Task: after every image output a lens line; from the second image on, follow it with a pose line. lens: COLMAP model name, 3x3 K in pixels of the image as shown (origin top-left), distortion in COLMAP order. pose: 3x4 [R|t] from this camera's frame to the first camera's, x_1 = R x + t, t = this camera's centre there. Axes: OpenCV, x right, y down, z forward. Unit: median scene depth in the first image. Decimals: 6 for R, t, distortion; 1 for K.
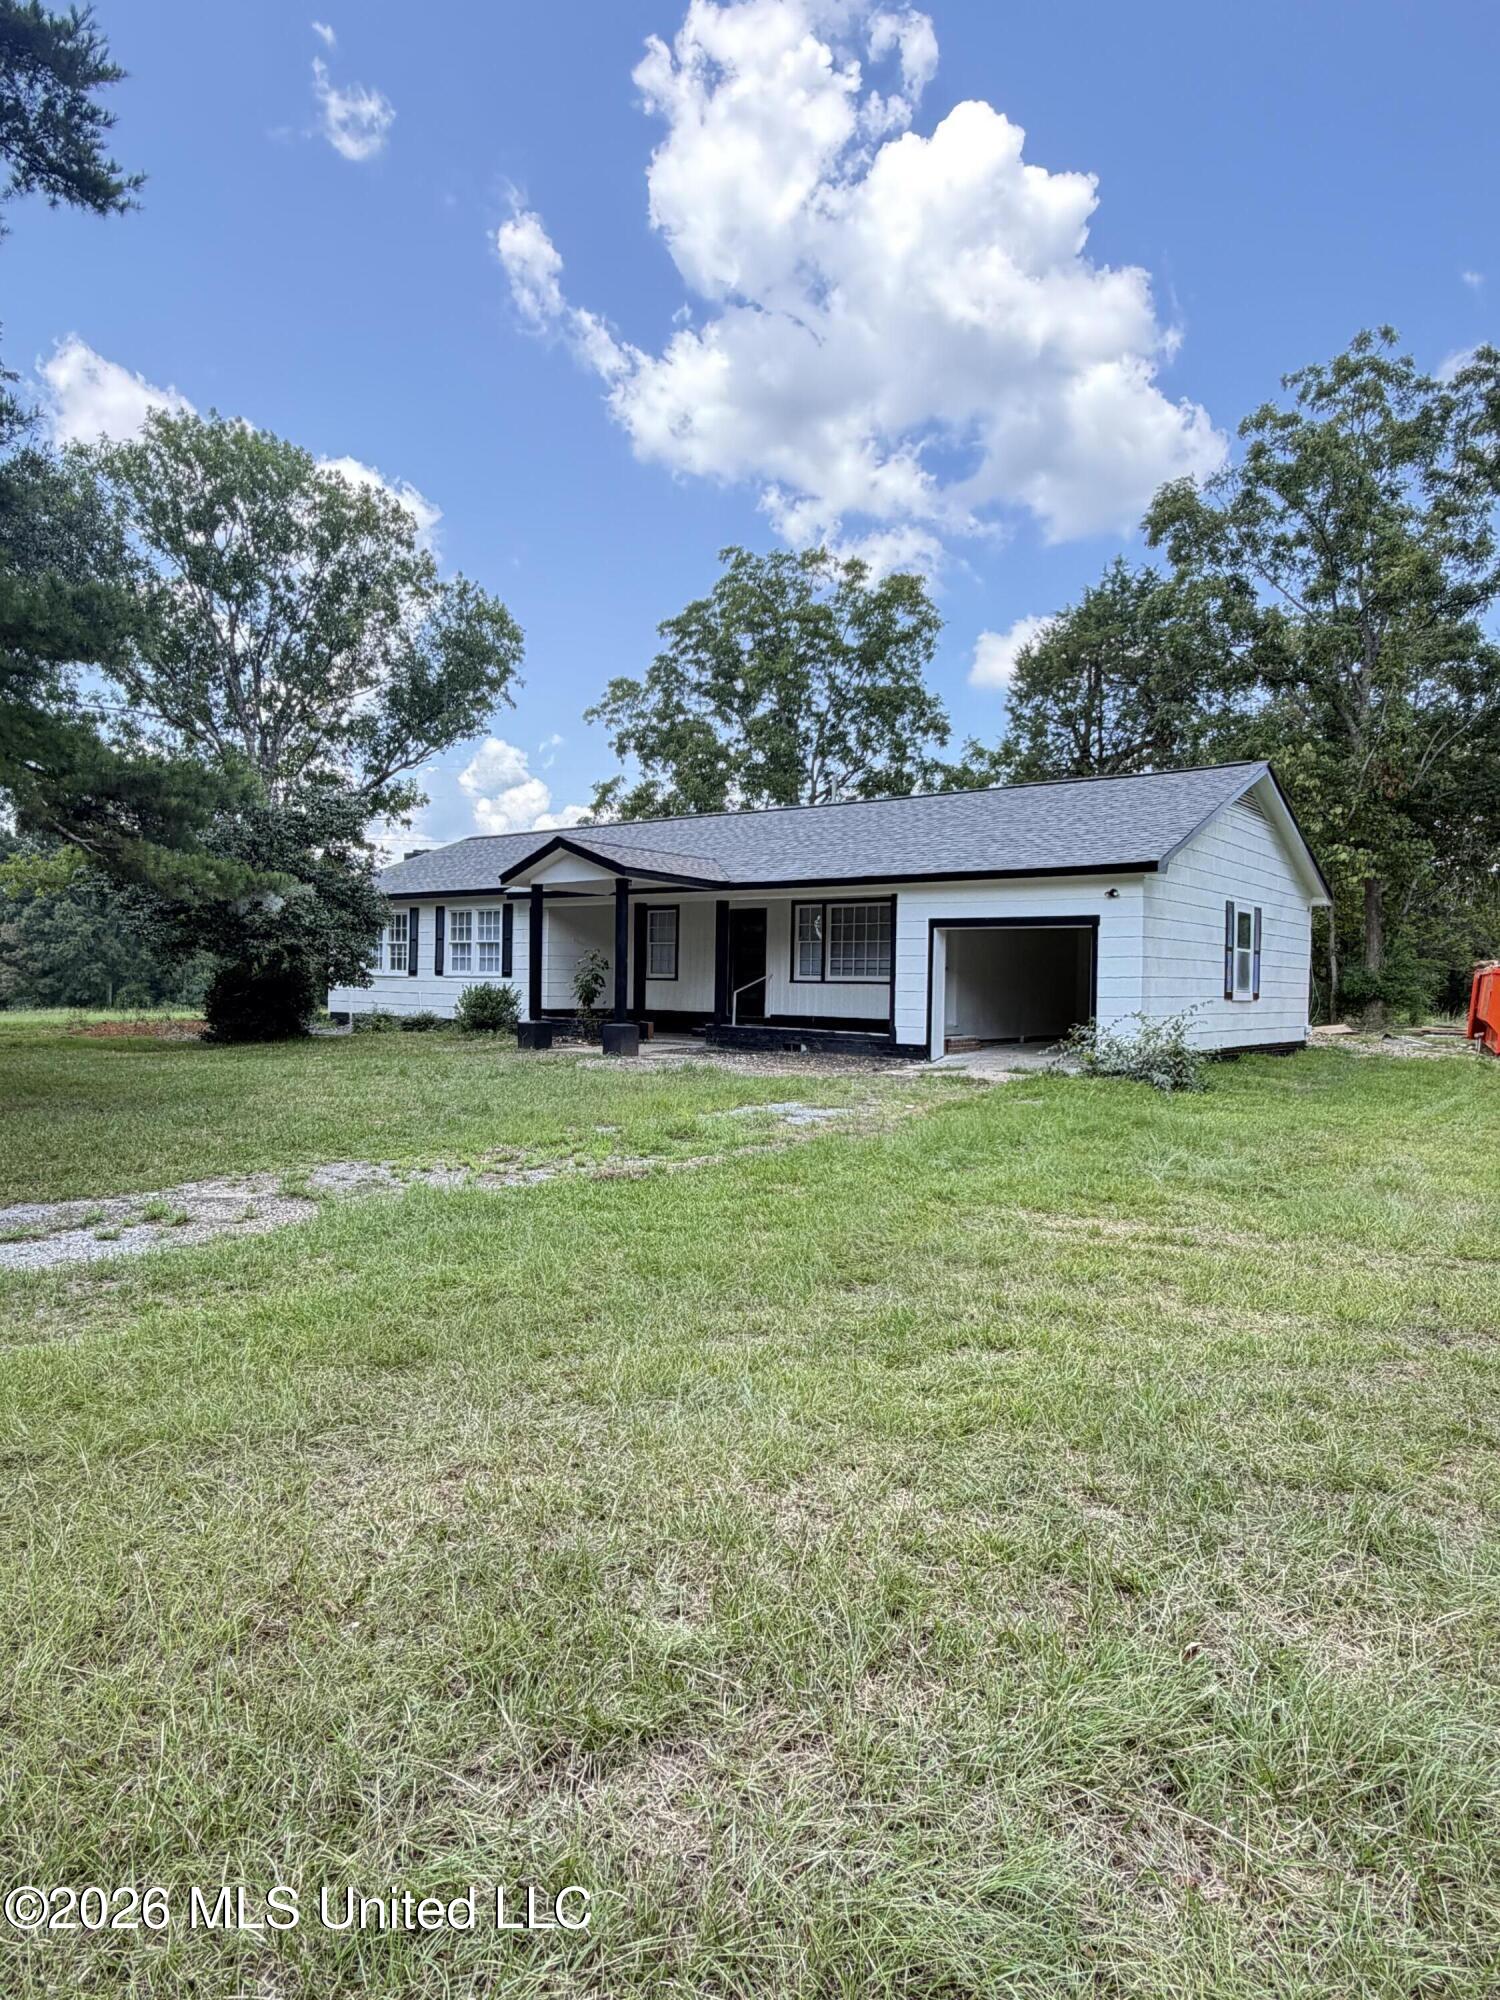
lens RADIAL K [[1167.2, 0, 750.7], [0, 1167.2, 1001.6], [0, 0, 1]] dist [-0.000217, -0.000054]
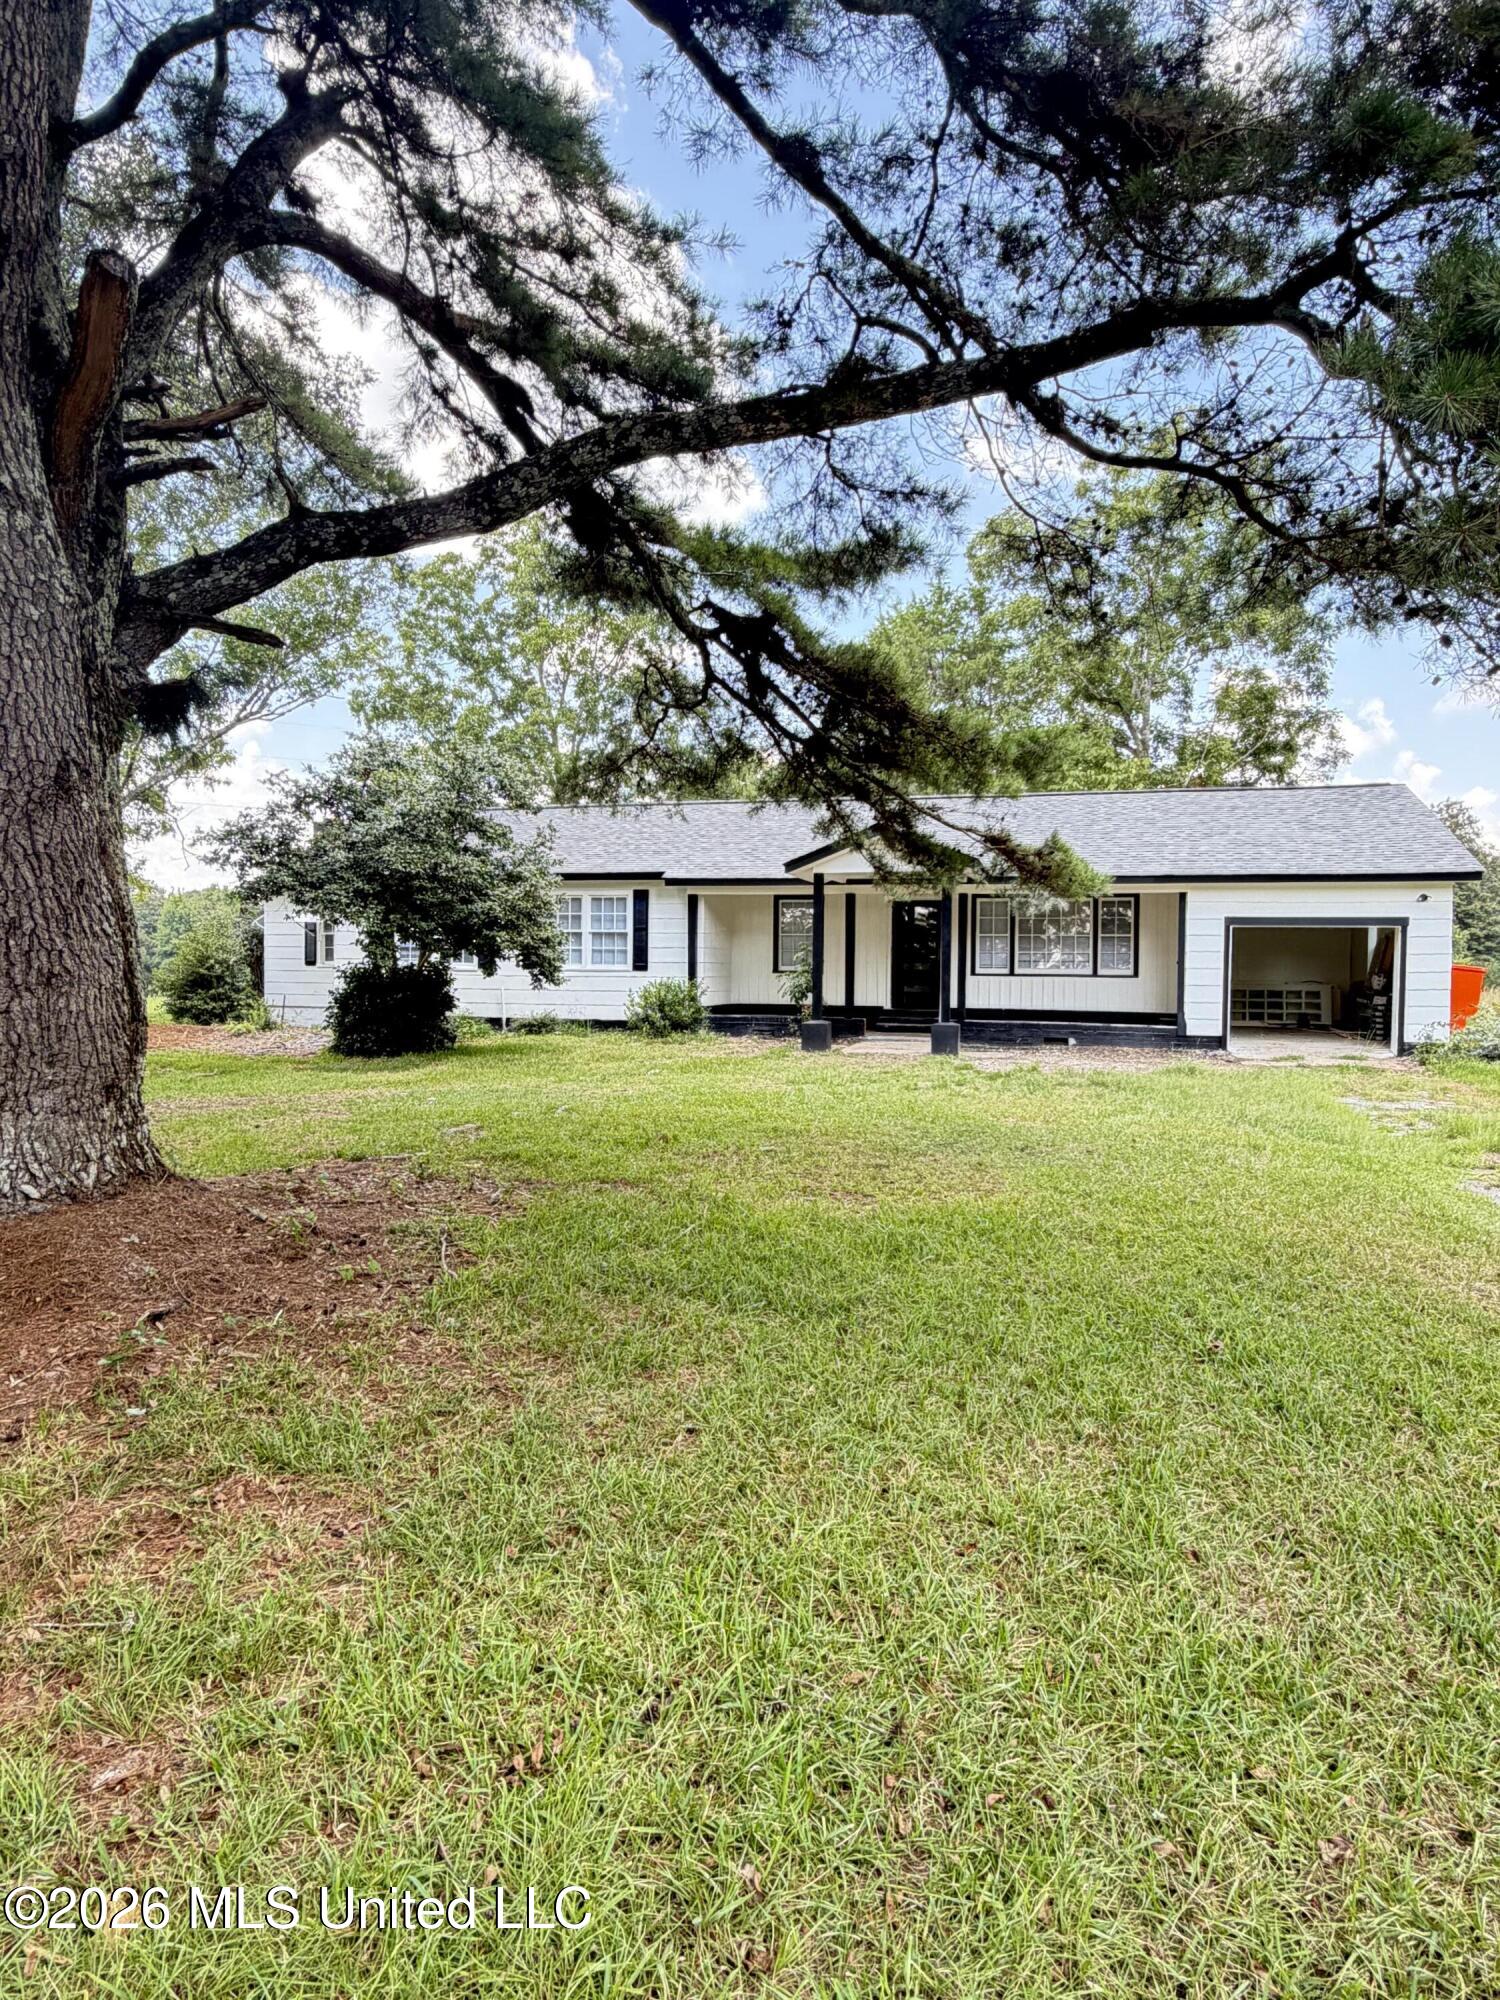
lens RADIAL K [[1167.2, 0, 750.0], [0, 1167.2, 1000.7], [0, 0, 1]] dist [-0.000217, -0.000054]
pose [[0.926734, -0.016061, 0.375374, -0.601075], [0.010167, 0.999792, 0.017679, -0.016551], [-0.375580, -0.012567, 0.926705, 0.166543]]
